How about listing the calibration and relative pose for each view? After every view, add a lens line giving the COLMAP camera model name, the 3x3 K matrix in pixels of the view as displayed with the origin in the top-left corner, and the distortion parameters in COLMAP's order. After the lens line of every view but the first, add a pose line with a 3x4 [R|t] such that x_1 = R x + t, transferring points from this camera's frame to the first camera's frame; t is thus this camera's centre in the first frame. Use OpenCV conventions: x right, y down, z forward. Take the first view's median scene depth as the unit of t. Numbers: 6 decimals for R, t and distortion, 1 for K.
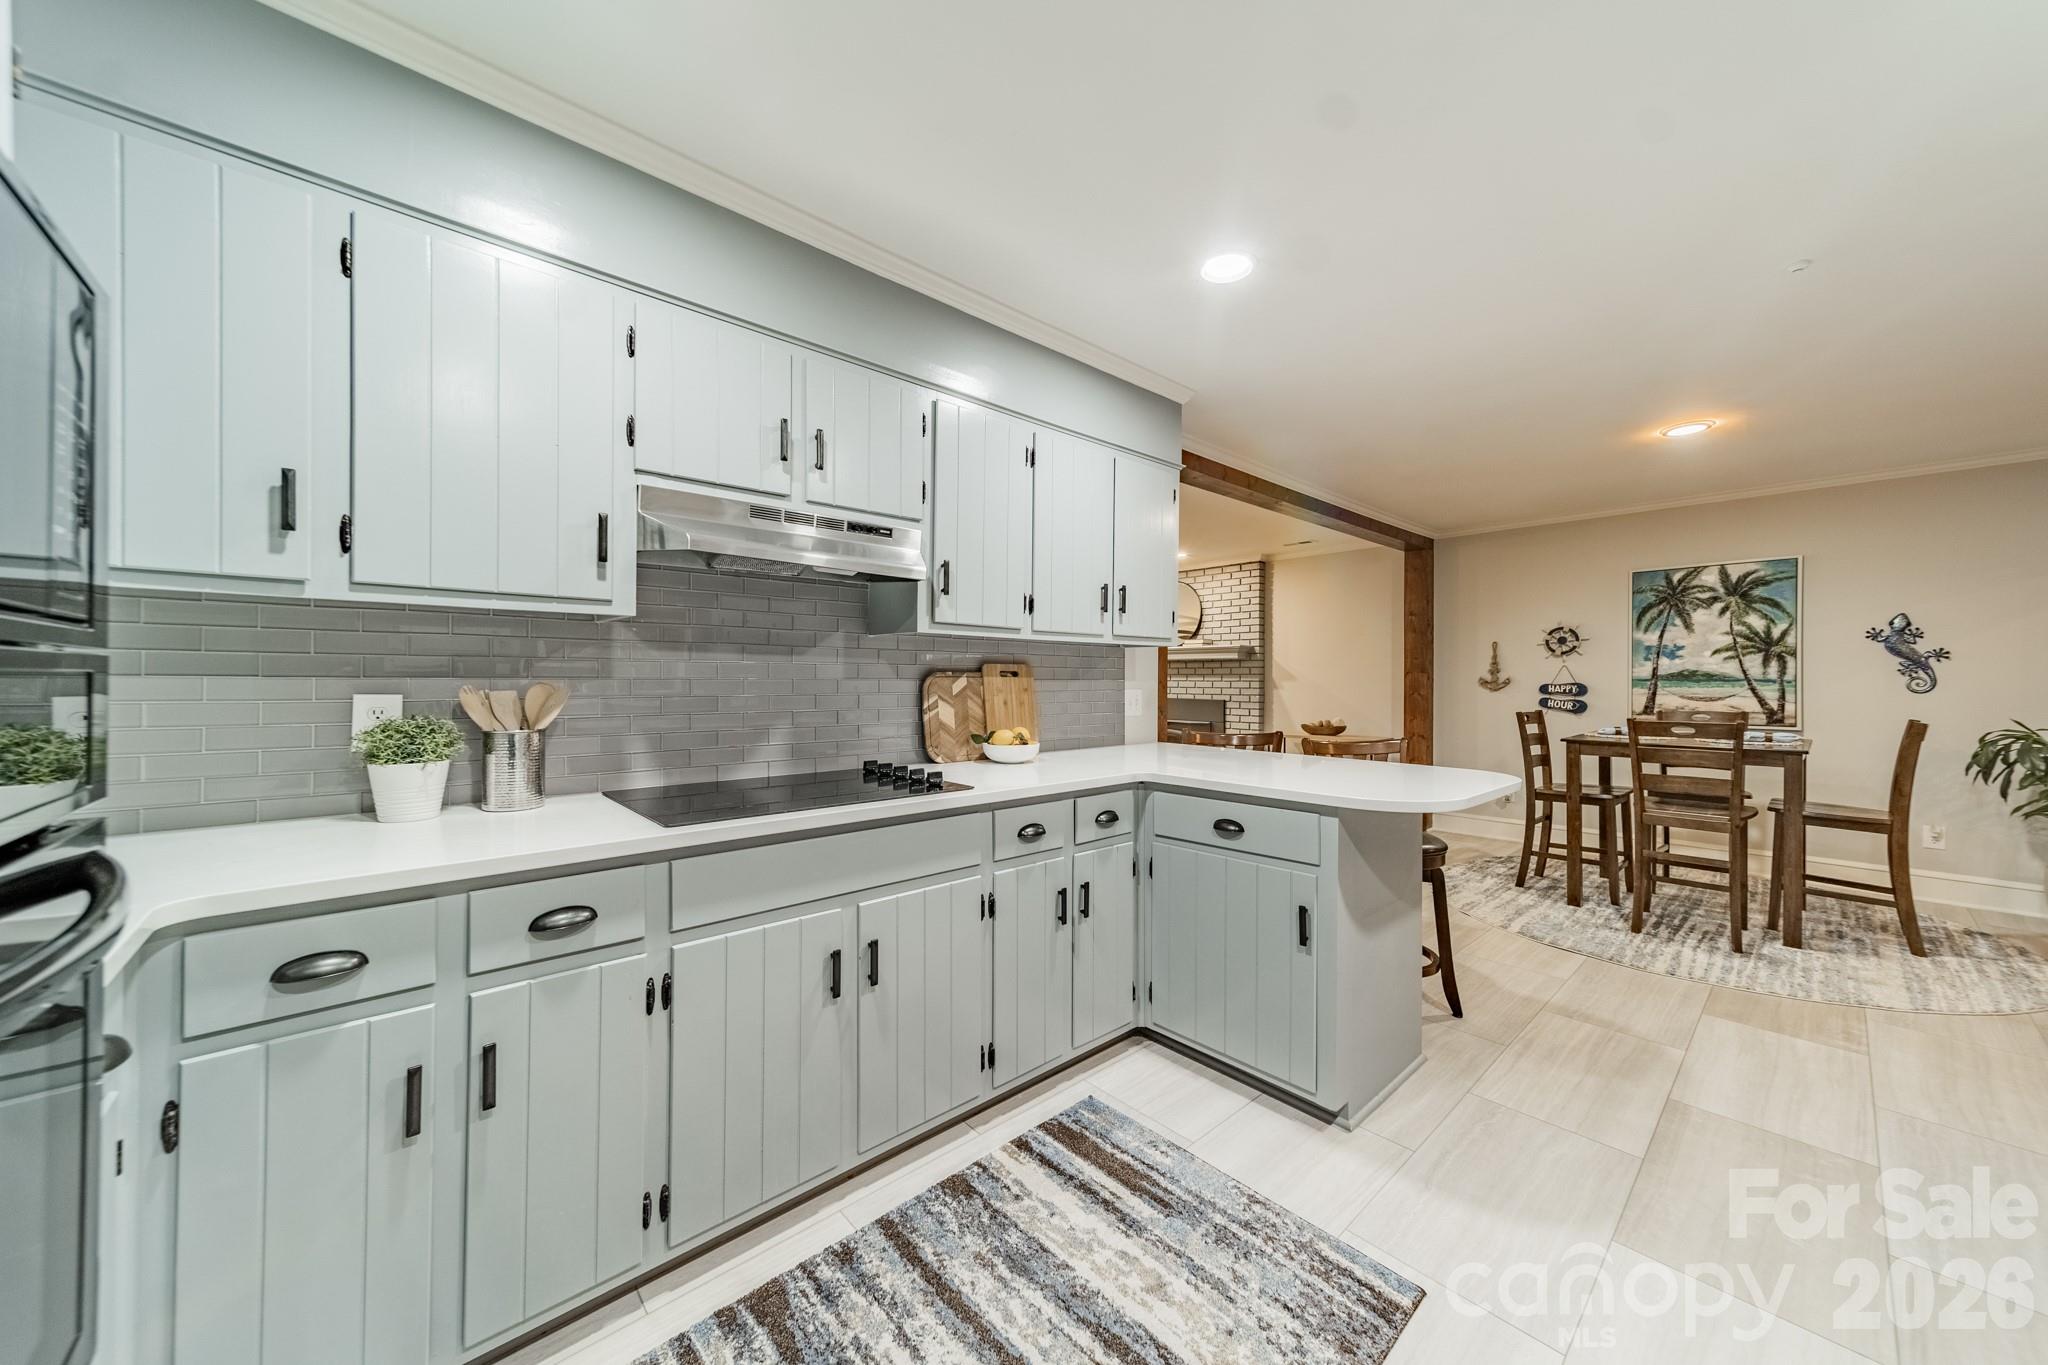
lens RADIAL K [[727.4, 0, 1030.6], [0, 727.4, 676.9], [0, 0, 1]] dist [0.009065, -0.000190]
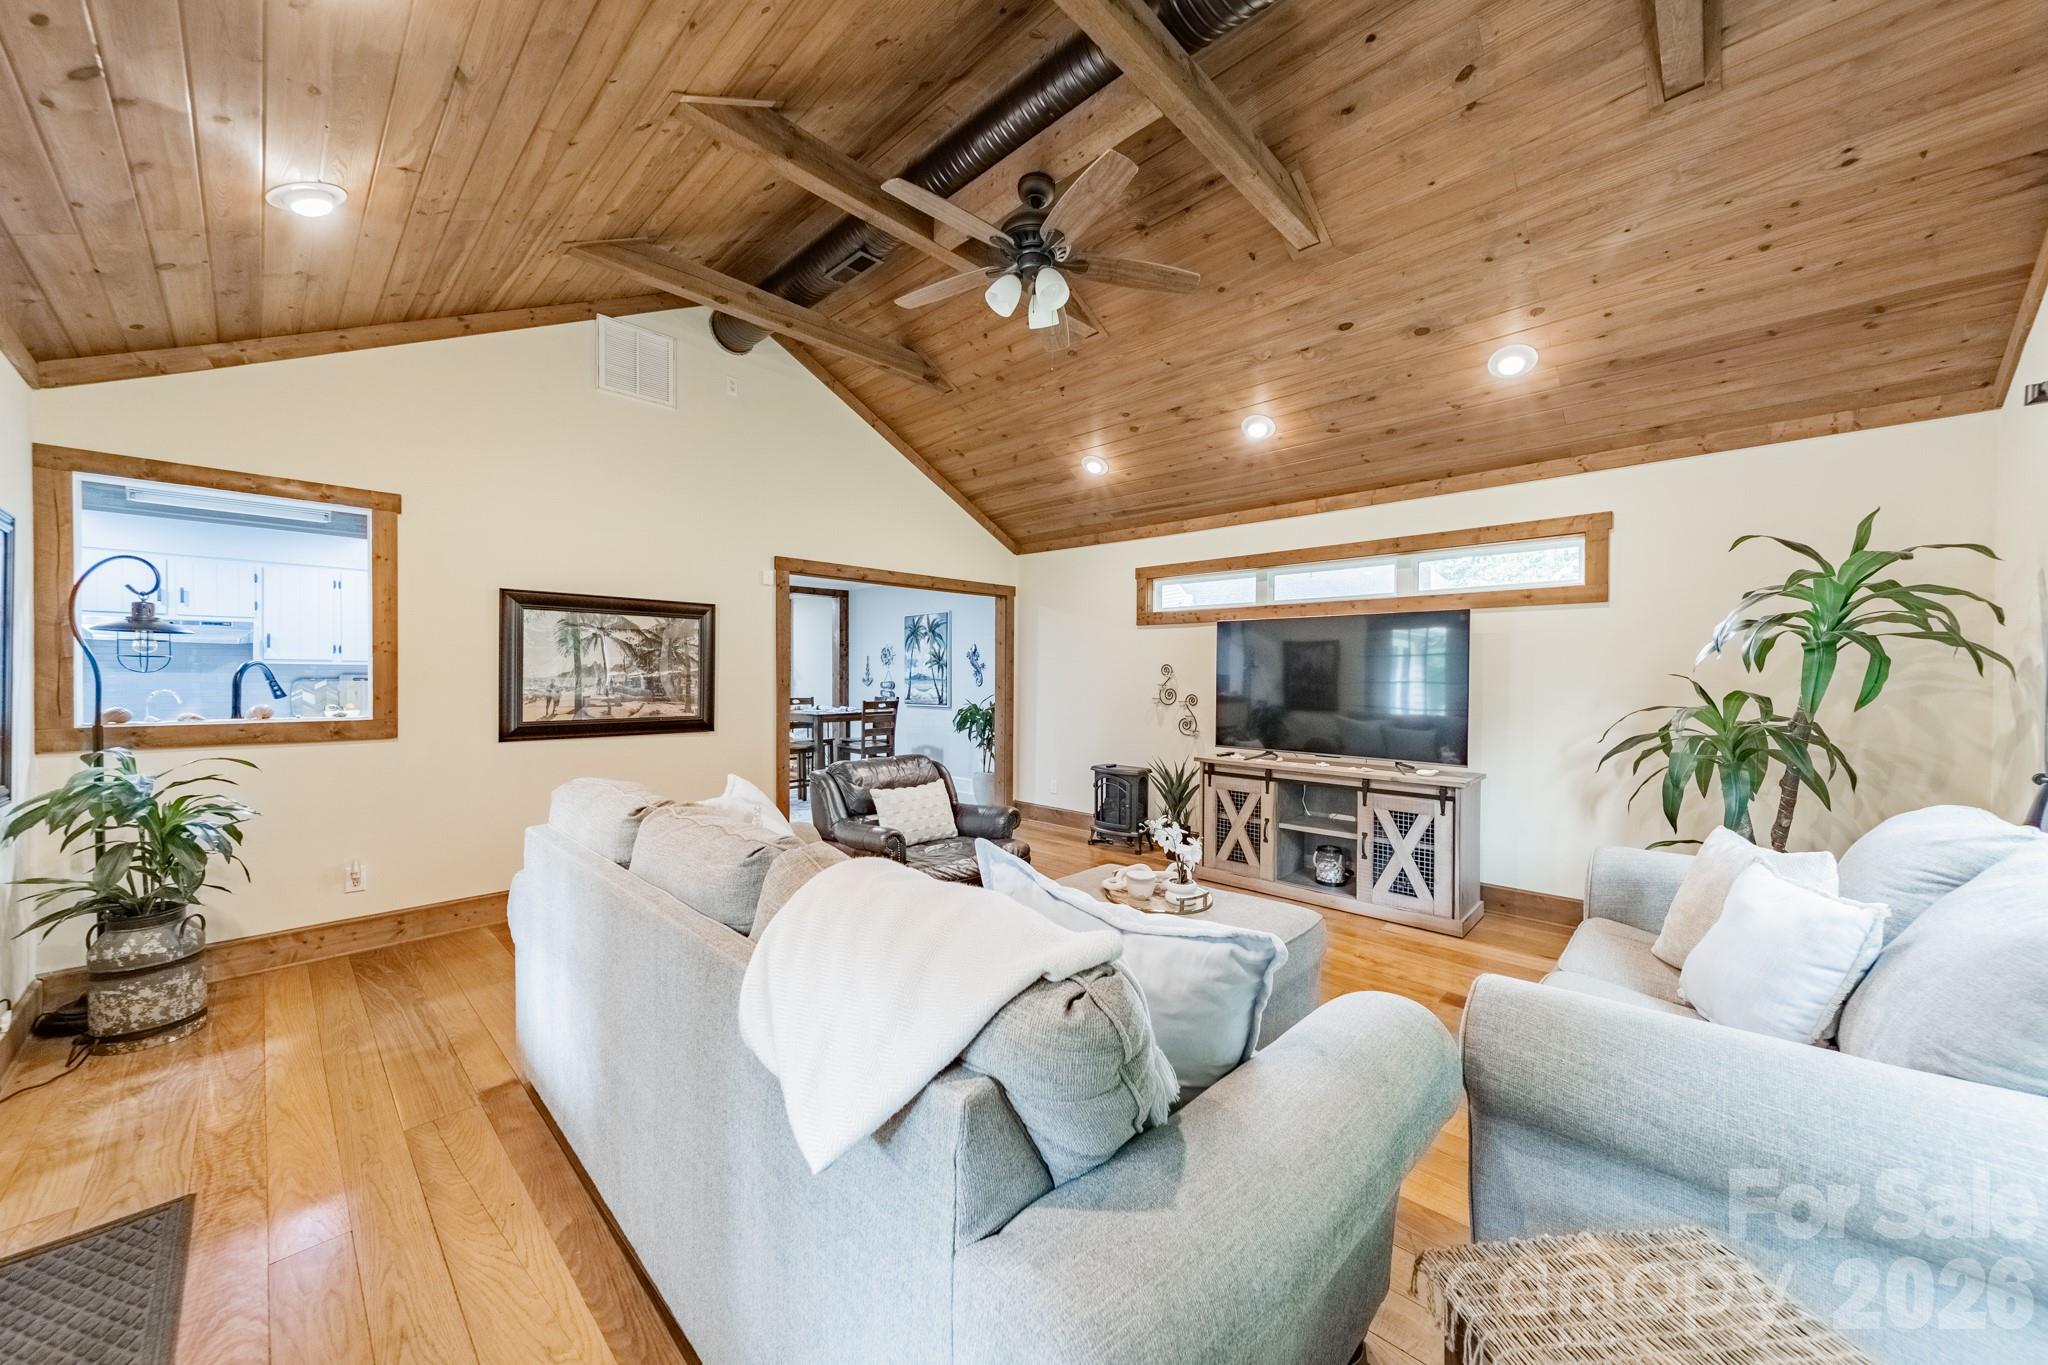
lens RADIAL K [[727.4, 0, 1027.7], [0, 727.4, 676.0], [0, 0, 1]] dist [0.009065, -0.000190]
pose [[0.997446, -0.003721, 0.071324, 1.045517], [0.003575, 0.999991, 0.002171, -0.007126], [-0.071331, -0.001911, 0.997451, -0.757112]]
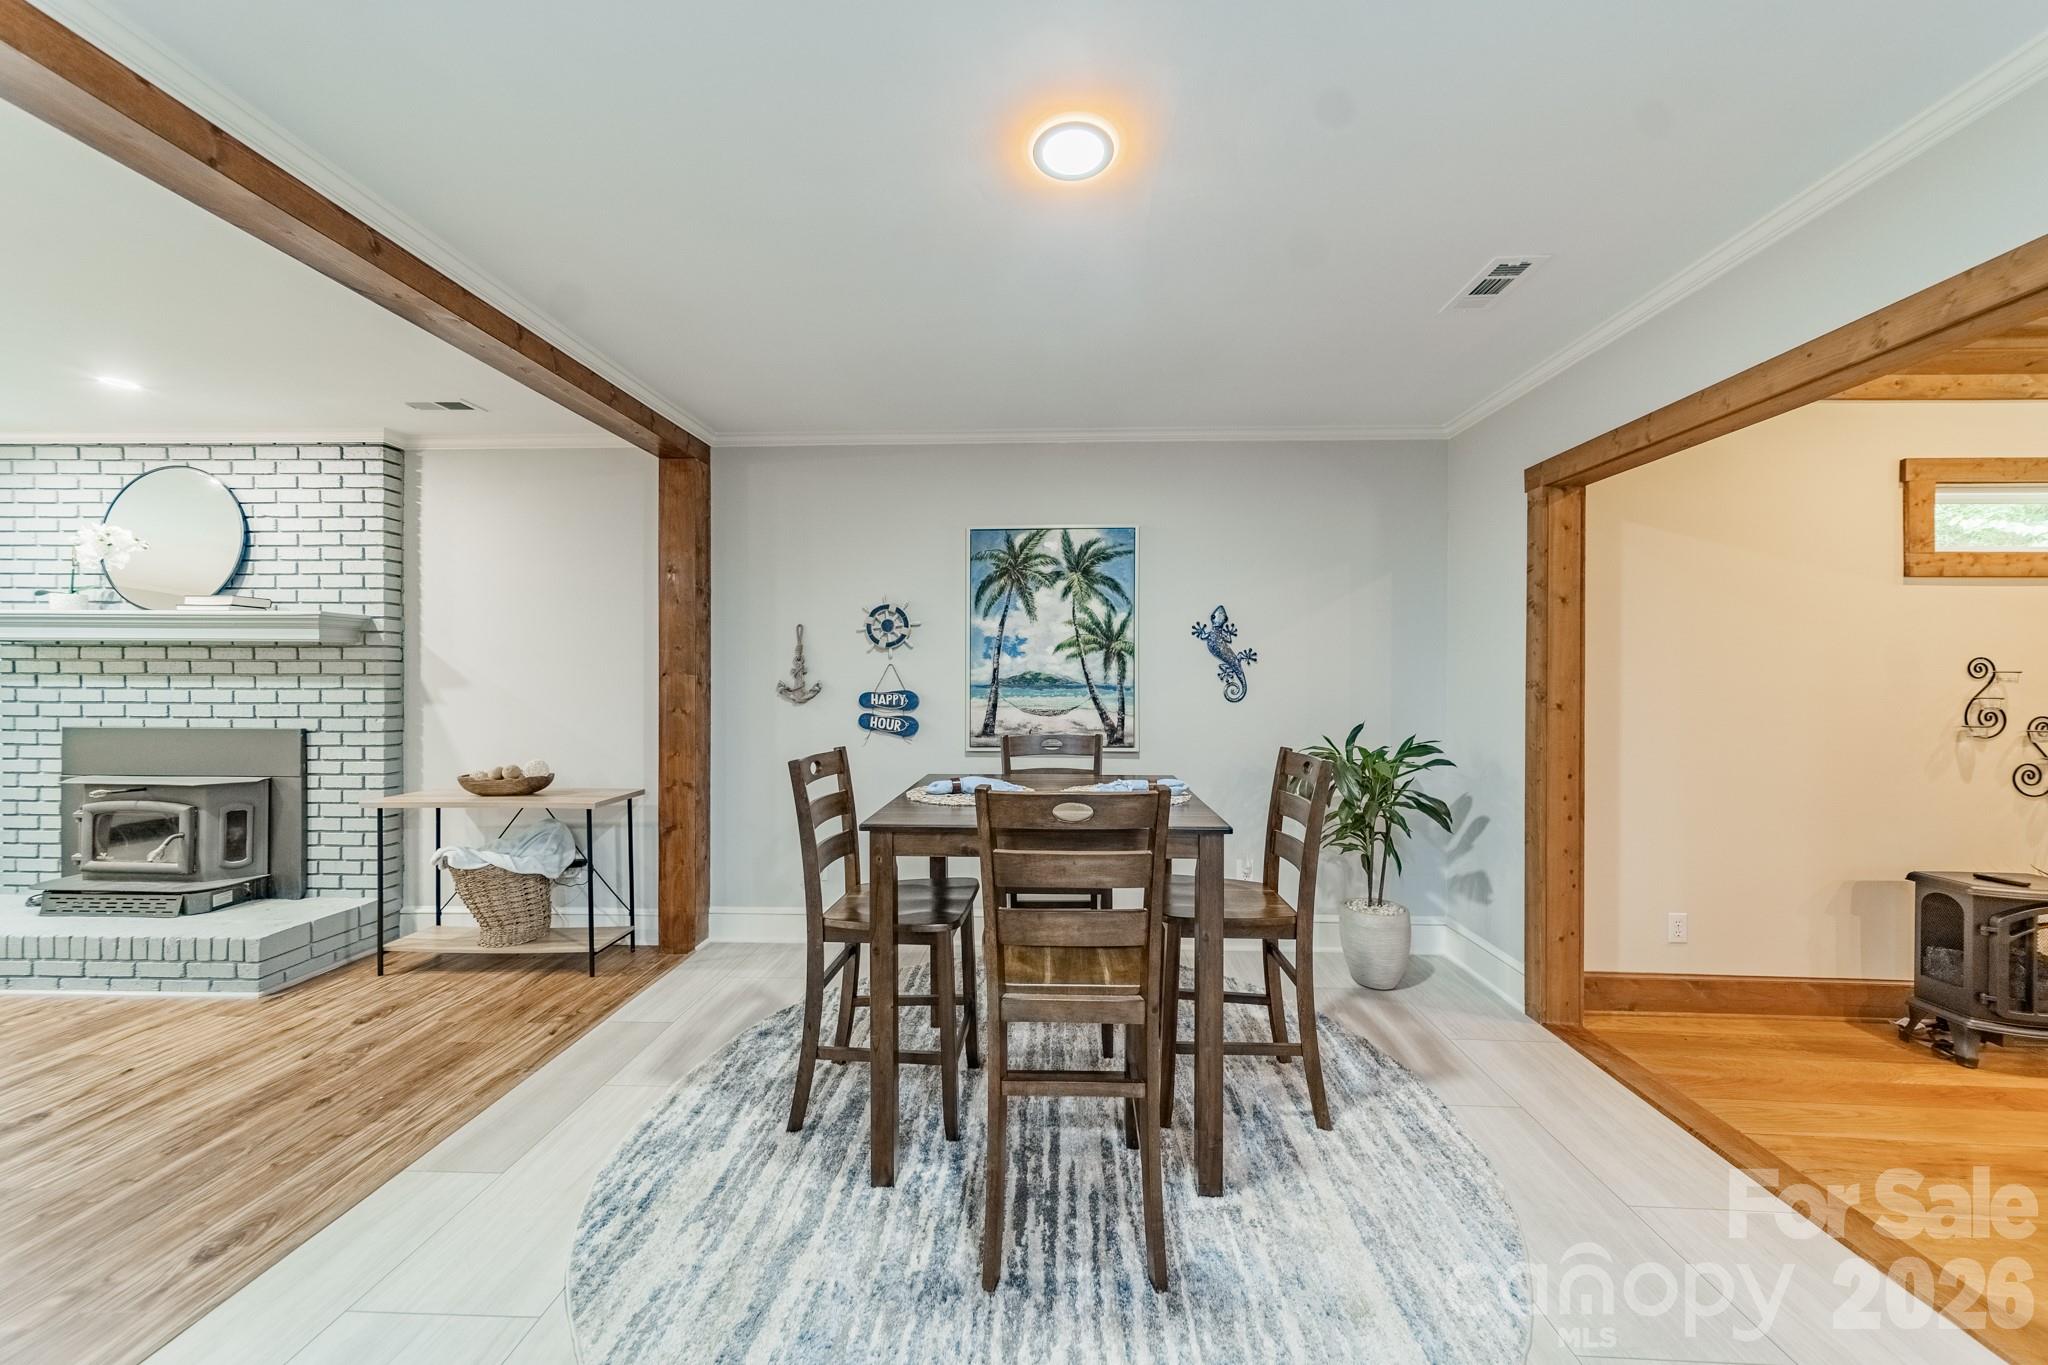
lens RADIAL K [[700.4, 0, 1029.5], [0, 700.4, 681.4], [0, 0, 1]] dist [-0.000649, -0.000063]
pose [[0.703038, -0.003867, 0.711142, 0.417812], [-0.002654, 0.999964, 0.008060, -0.006190], [-0.711148, -0.007554, 0.703002, 0.528512]]
